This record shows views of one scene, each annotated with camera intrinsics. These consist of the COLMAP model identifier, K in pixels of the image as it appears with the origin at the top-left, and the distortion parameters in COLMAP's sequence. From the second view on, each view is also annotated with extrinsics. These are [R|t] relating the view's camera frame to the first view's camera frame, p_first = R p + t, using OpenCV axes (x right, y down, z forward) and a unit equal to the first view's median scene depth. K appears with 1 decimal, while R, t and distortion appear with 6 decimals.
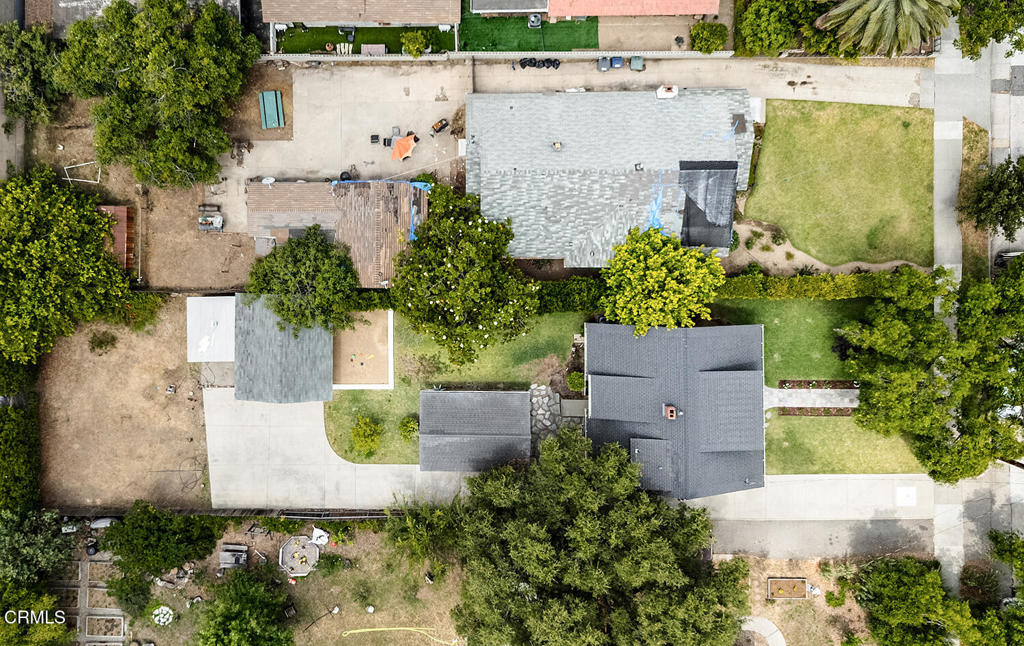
lens RADIAL K [[732.8, 0, 481.4], [0, 732.8, 321.9], [0, 0, 1]] dist [0.056789, -0.072318]
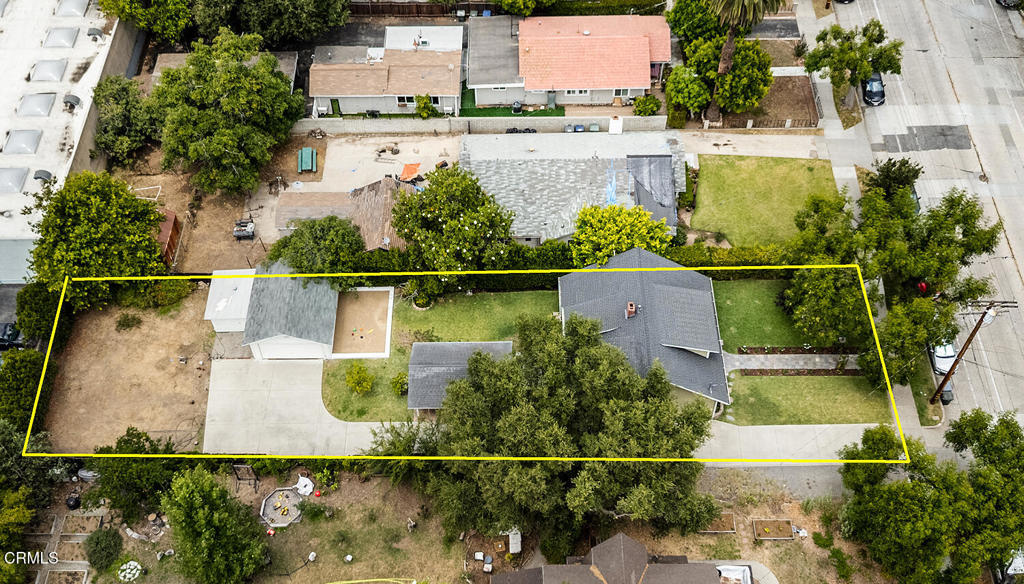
lens RADIAL K [[706.2, 0, 512.0], [0, 706.2, 292.0], [0, 0, 1]] dist [0.054976, -0.085986]
pose [[0.999819, 0.001888, 0.018953, 0.043255], [0.006631, 0.898328, -0.439276, 0.471792], [-0.017856, 0.439322, 0.898152, 0.010418]]
